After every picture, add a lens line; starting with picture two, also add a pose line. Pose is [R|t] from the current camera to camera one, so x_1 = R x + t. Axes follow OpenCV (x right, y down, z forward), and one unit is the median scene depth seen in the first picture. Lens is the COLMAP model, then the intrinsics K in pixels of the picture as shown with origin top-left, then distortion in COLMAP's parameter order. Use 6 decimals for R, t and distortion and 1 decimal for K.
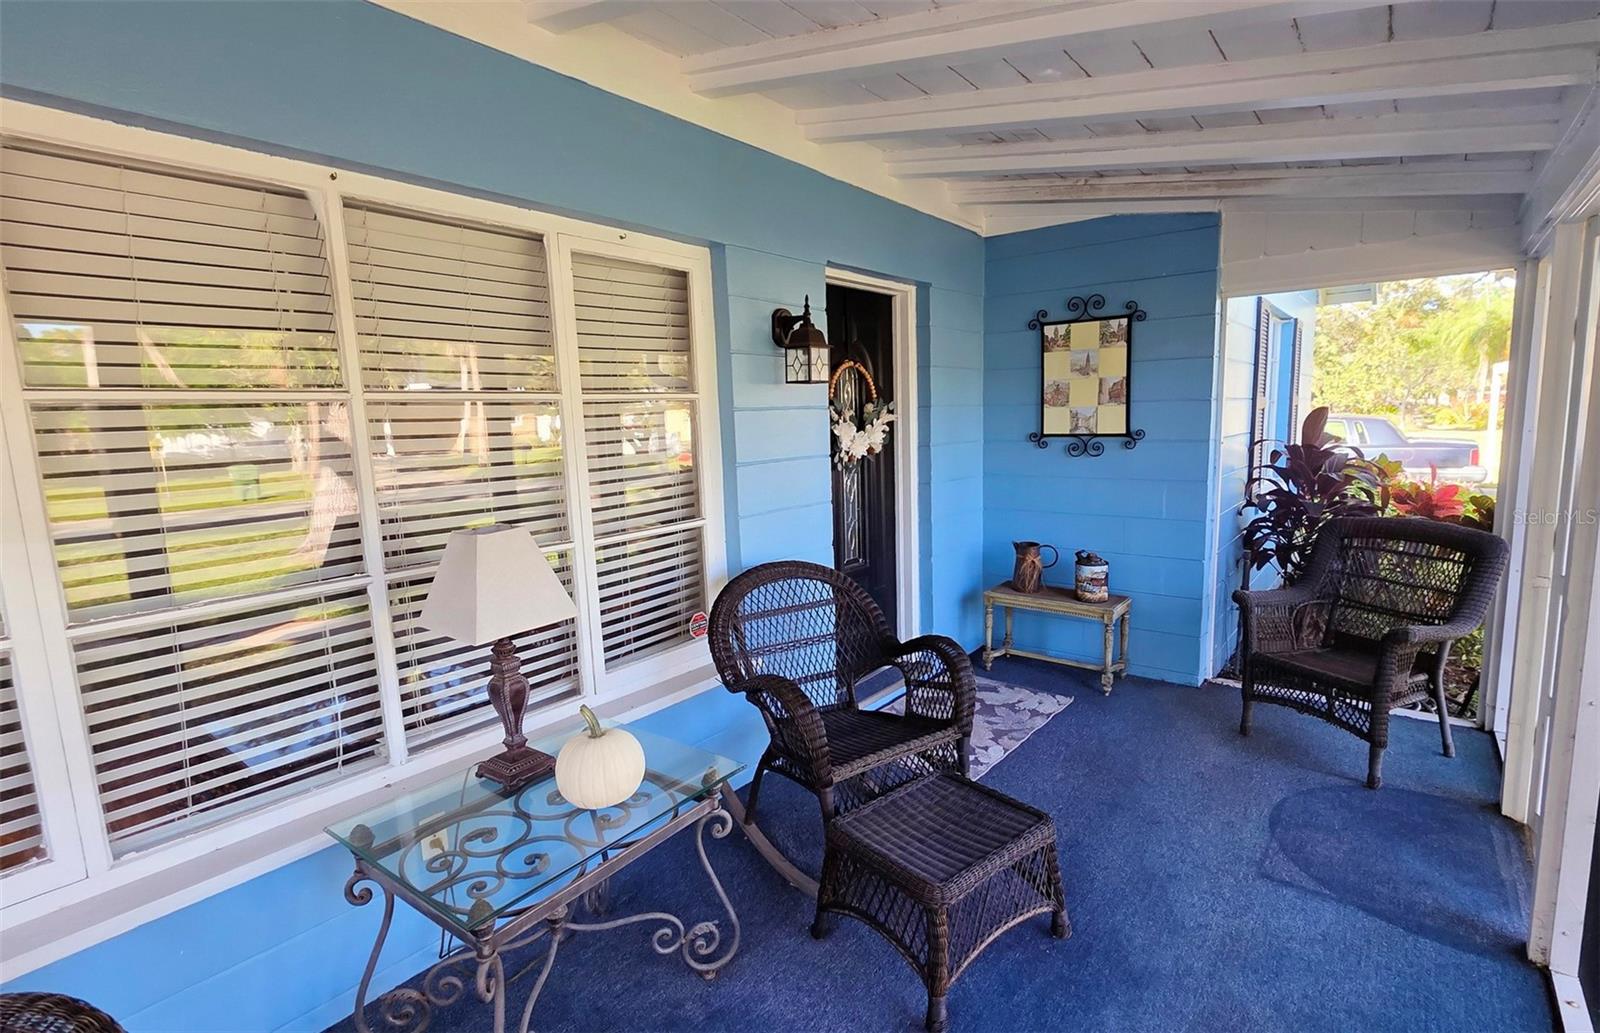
lens RADIAL K [[761.7, 0, 800.0], [0, 761.7, 516.5], [0, 0, 1]] dist [-0.001033, -0.000023]
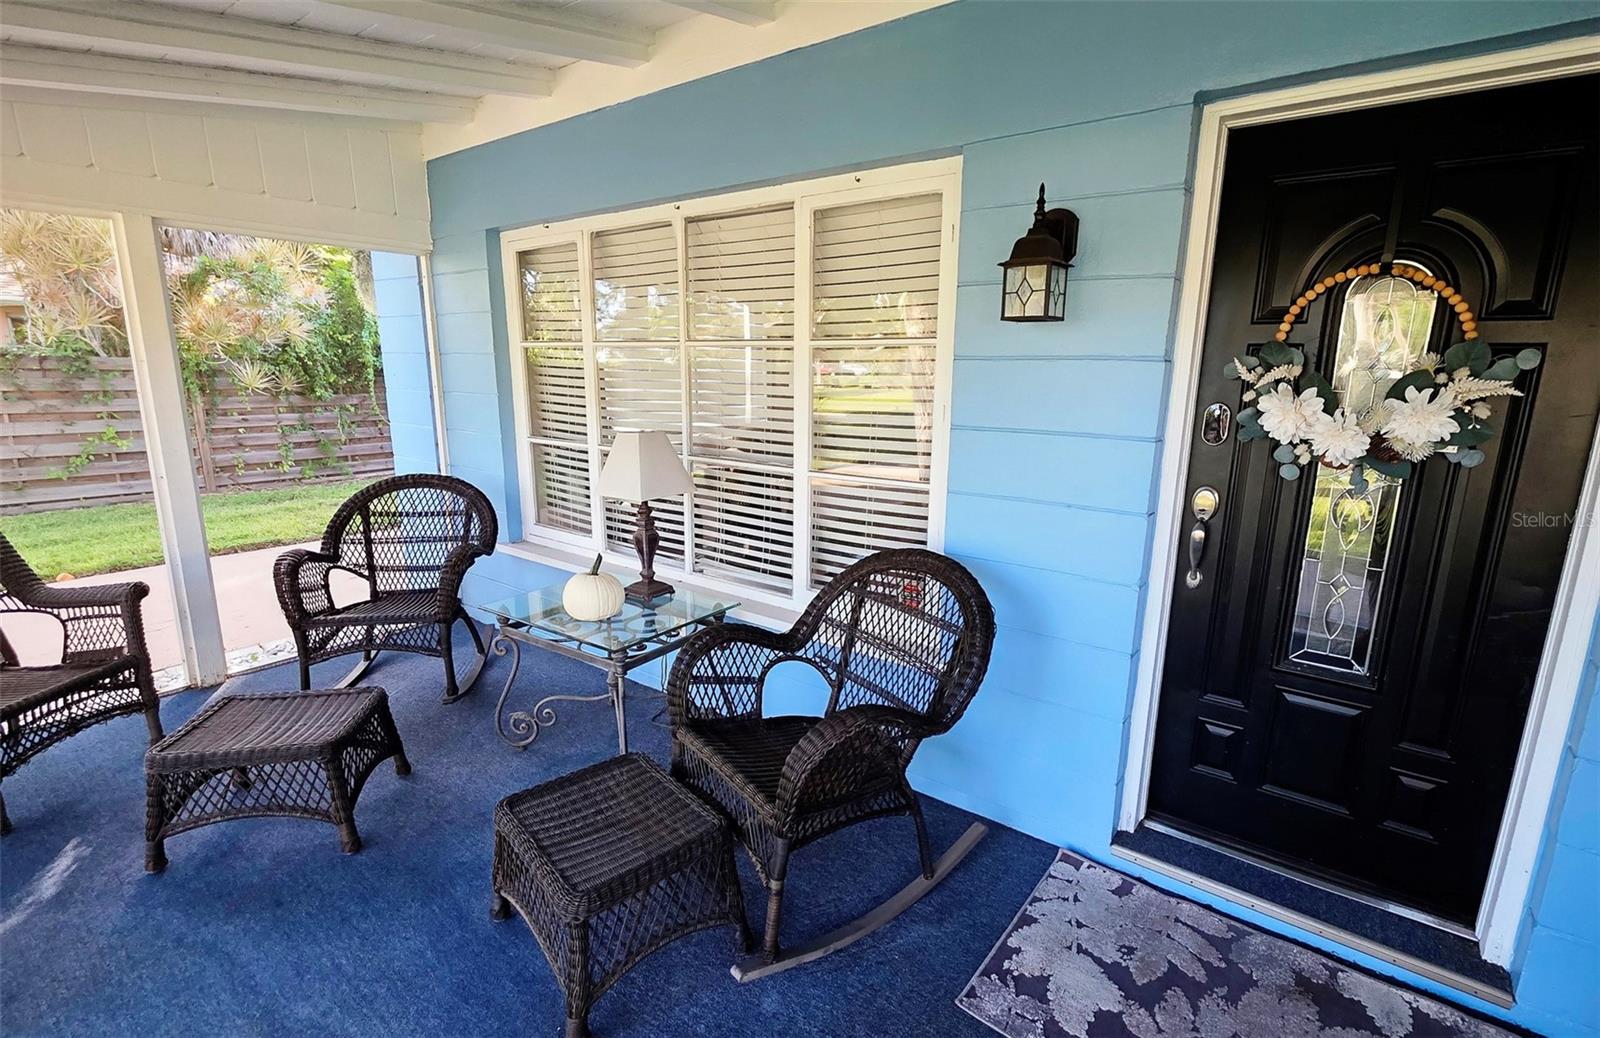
lens RADIAL K [[761.7, 0, 800.0], [0, 761.7, 519.0], [0, 0, 1]] dist [-0.001033, -0.000023]
pose [[0.011729, 0.229786, -0.973171, 0.841632], [-0.141949, 0.963764, 0.225854, -0.153007], [0.989805, 0.135491, 0.043921, 0.943804]]
